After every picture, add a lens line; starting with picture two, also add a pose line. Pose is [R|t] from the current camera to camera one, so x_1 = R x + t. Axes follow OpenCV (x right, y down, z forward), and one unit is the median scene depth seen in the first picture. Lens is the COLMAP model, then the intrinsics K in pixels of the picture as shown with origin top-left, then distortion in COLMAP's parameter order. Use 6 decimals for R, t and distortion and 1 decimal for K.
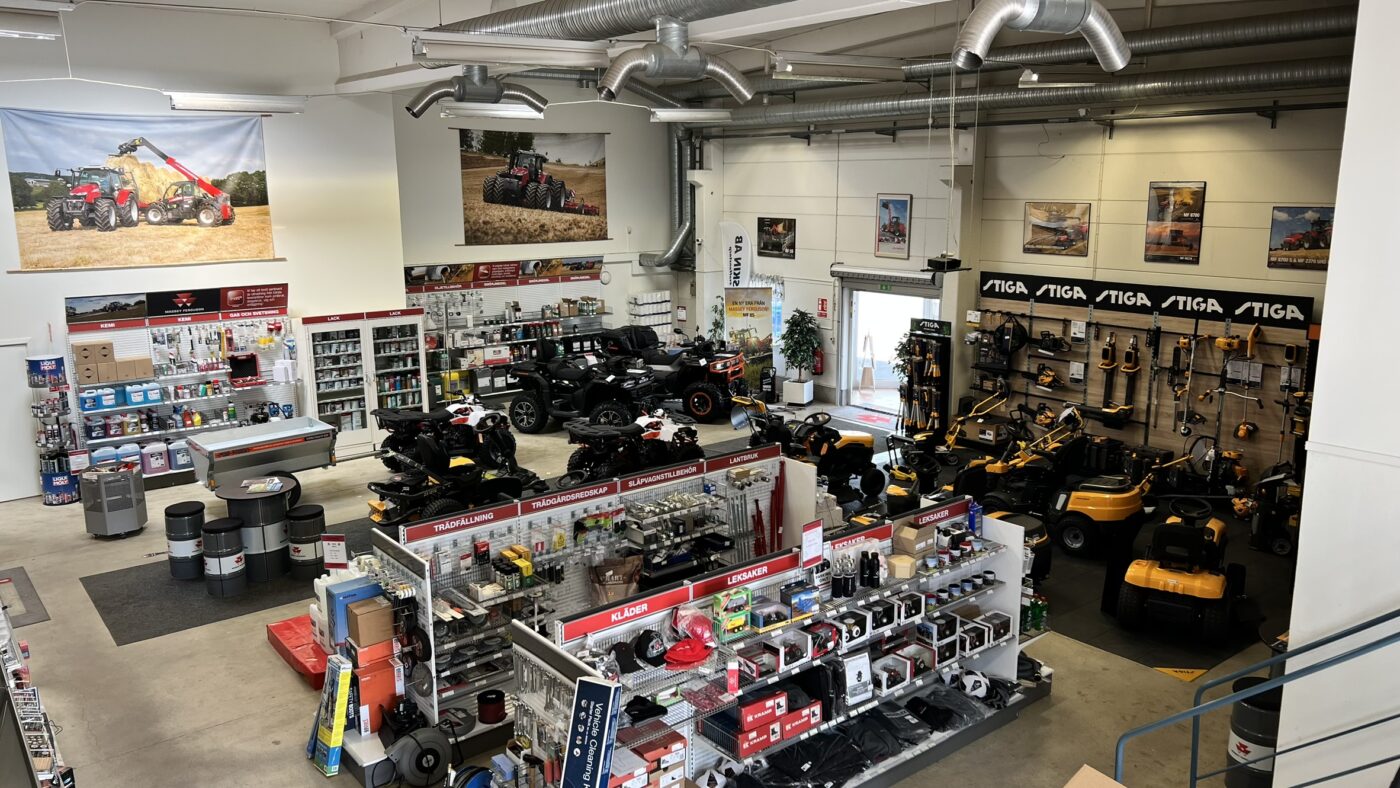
lens RADIAL K [[1053.8, 0, 700.0], [0, 1053.8, 394.0], [0, 0, 1]] dist [0.058437, -0.066577]
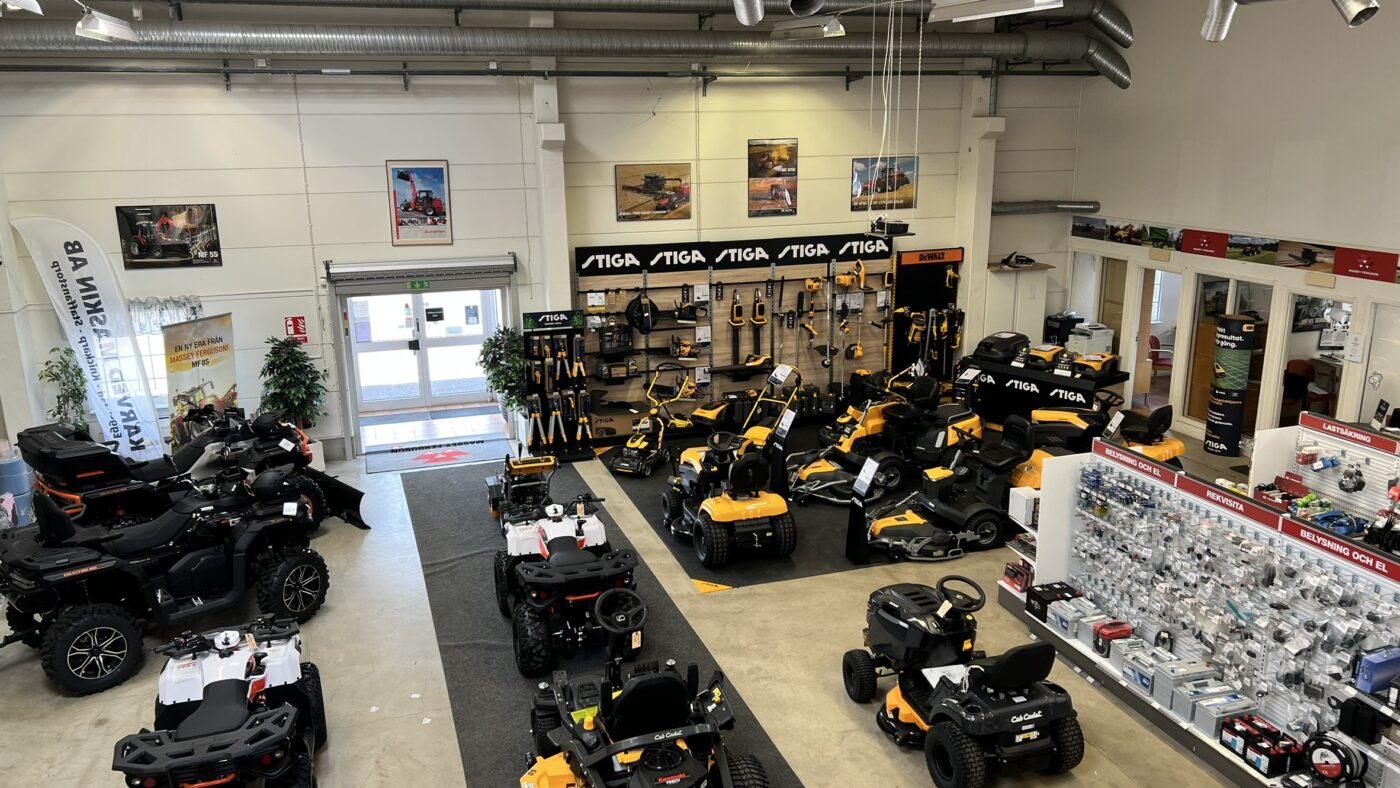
lens RADIAL K [[1015.1, 0, 700.0], [0, 1015.1, 394.0], [0, 0, 1]] dist [0.106472, -0.113988]
pose [[0.368966, -0.235766, 0.899043, -0.510936], [0.202436, 0.964455, 0.169840, -0.130244], [-0.907129, 0.119334, 0.403579, 0.628410]]
